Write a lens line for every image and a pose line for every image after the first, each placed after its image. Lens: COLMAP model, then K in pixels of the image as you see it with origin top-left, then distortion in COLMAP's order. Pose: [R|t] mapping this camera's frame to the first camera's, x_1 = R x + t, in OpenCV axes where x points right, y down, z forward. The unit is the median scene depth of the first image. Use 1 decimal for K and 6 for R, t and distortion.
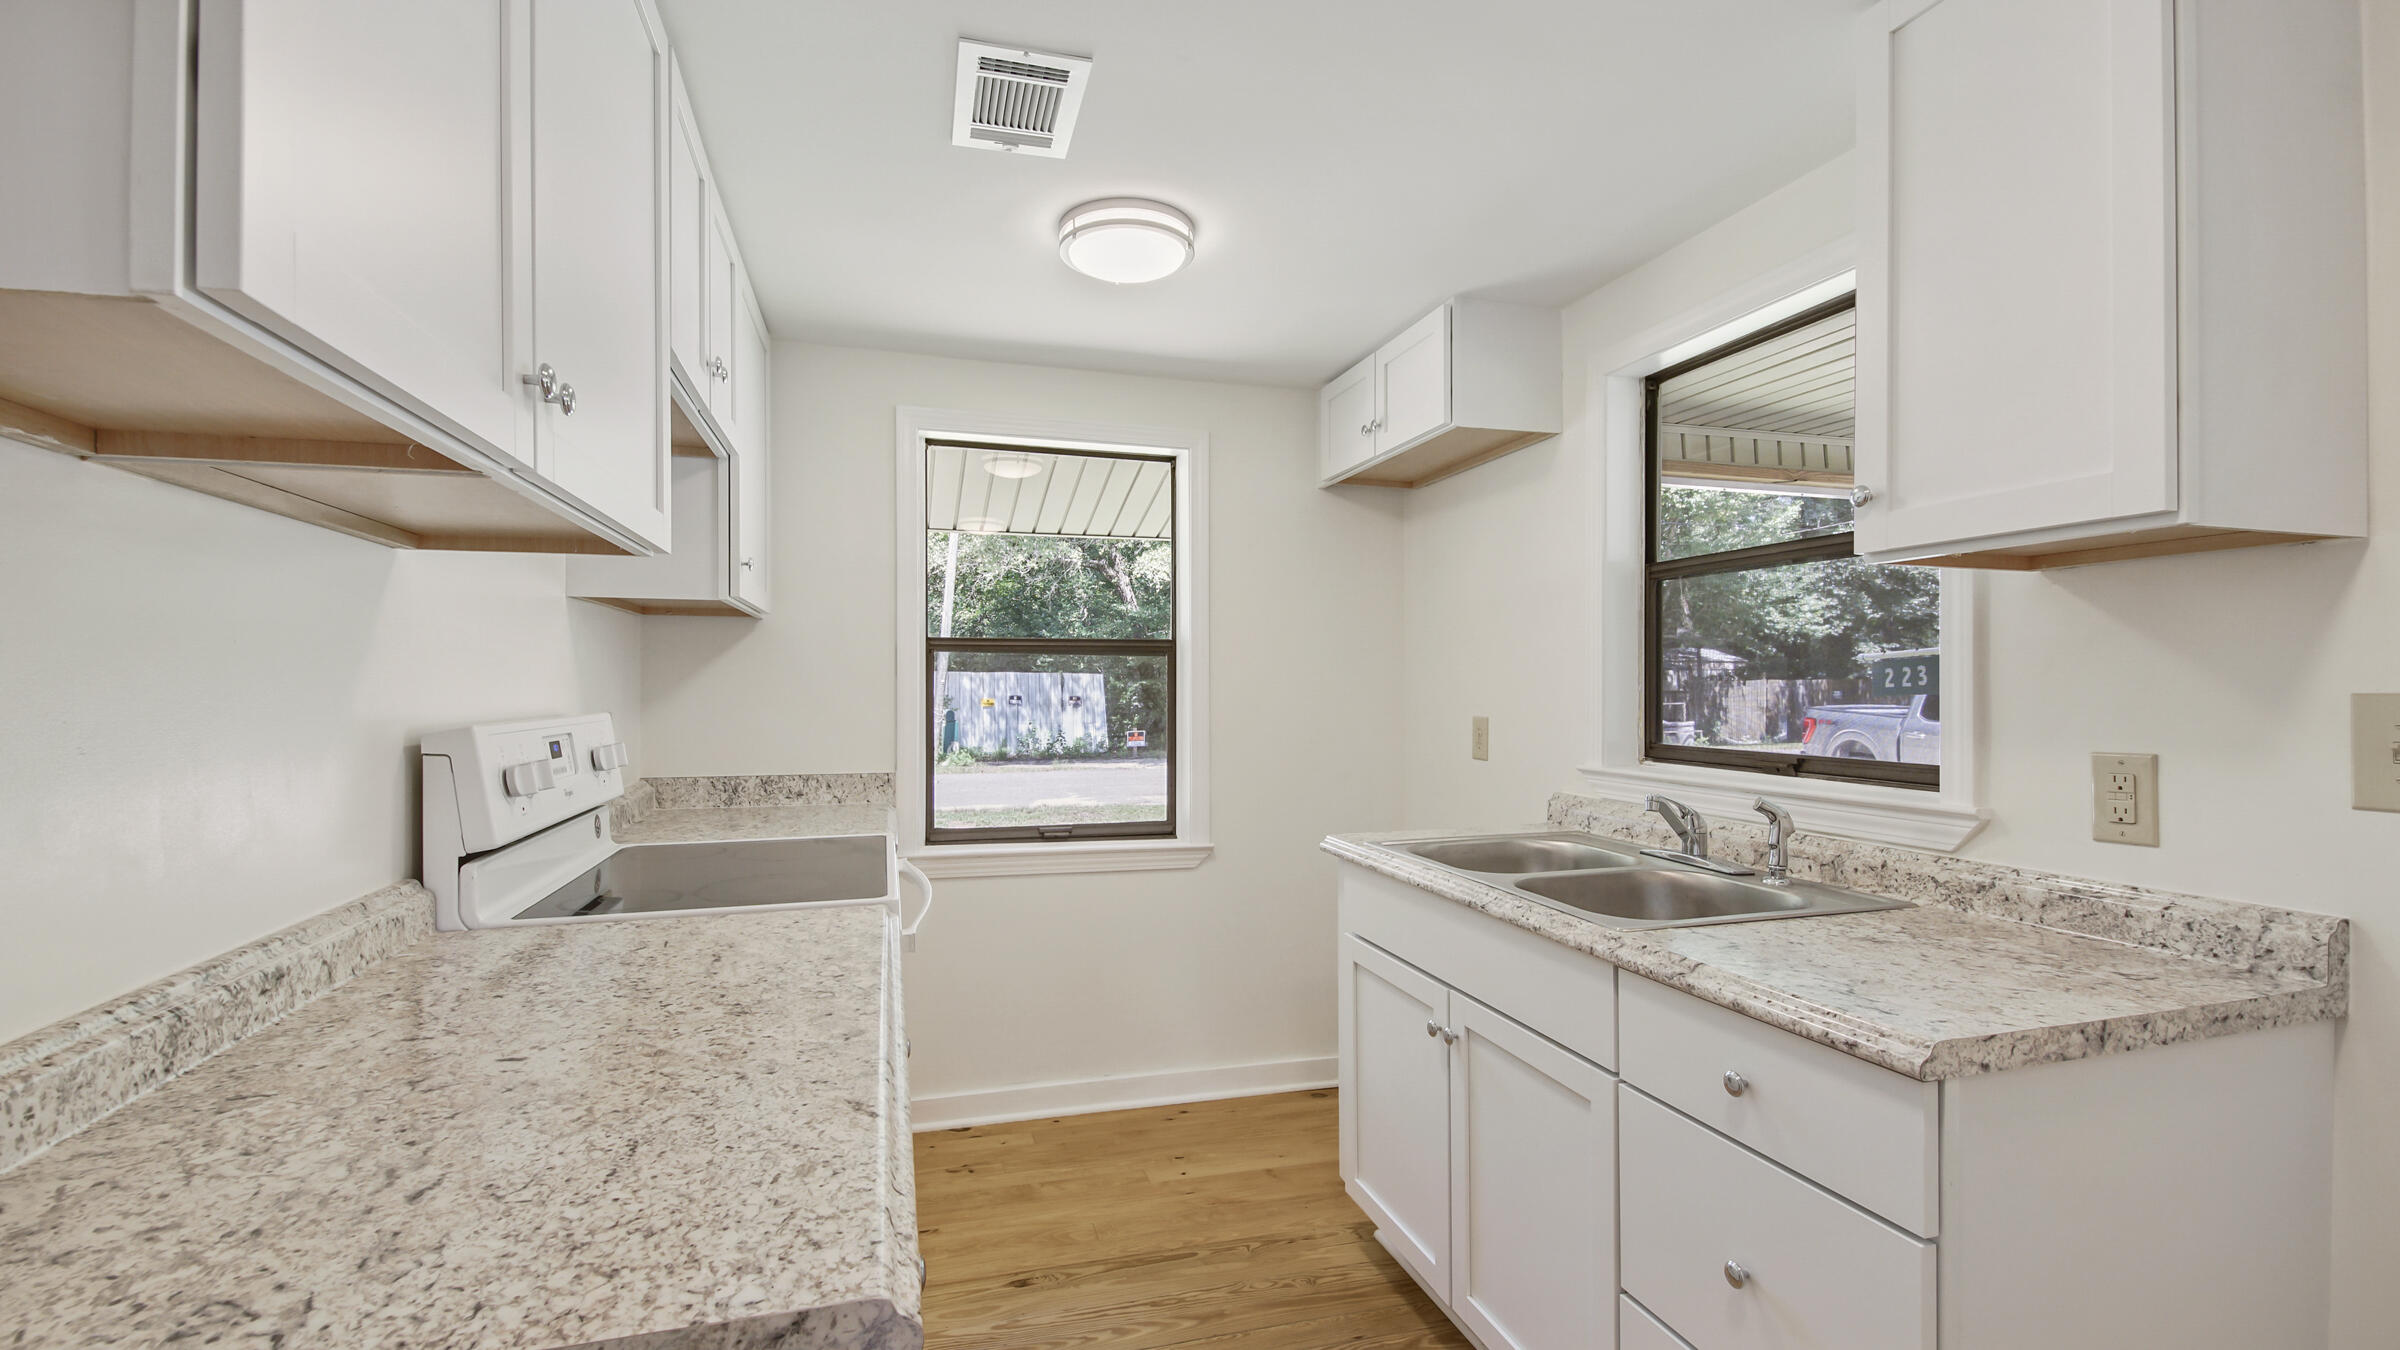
lens RADIAL K [[1064.6, 0, 1193.6], [0, 1064.6, 679.3], [0, 0, 1]] dist [0.038101, -0.022000]
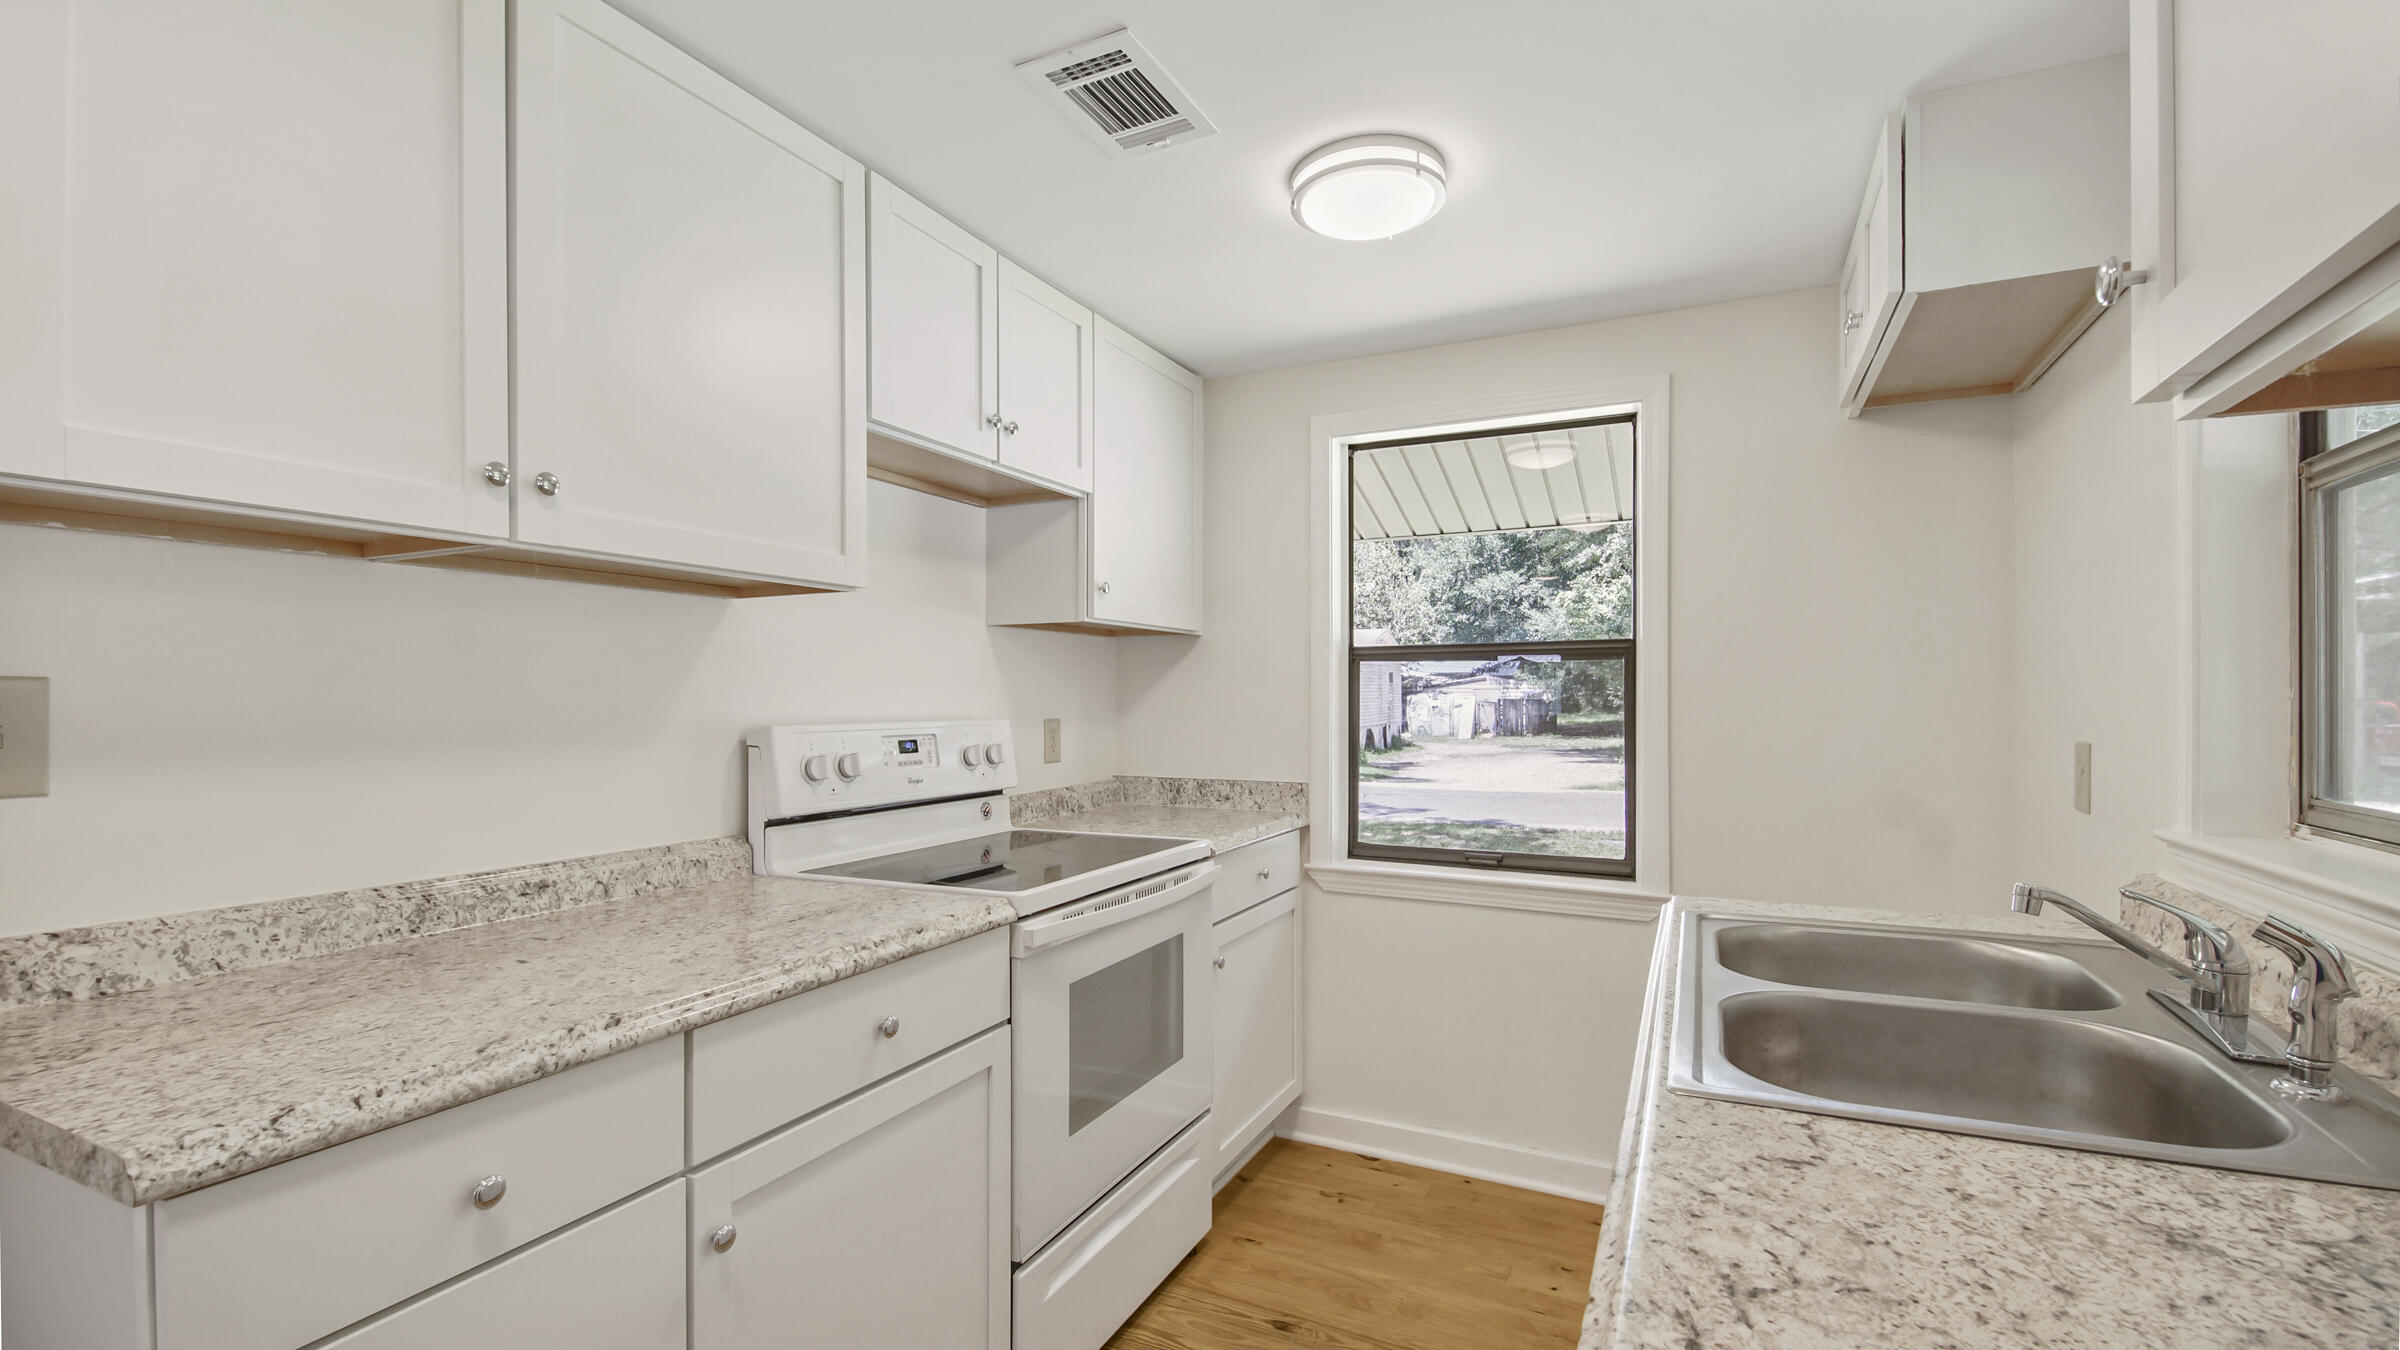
lens RADIAL K [[1066.6, 0, 1201.4], [0, 1066.6, 692.2], [0, 0, 1]] dist [0.037457, -0.022497]
pose [[0.734595, -0.007443, -0.678466, 0.457618], [0.007243, 0.999969, -0.003128, 0.006446], [0.678468, -0.002616, 0.734626, 0.269013]]
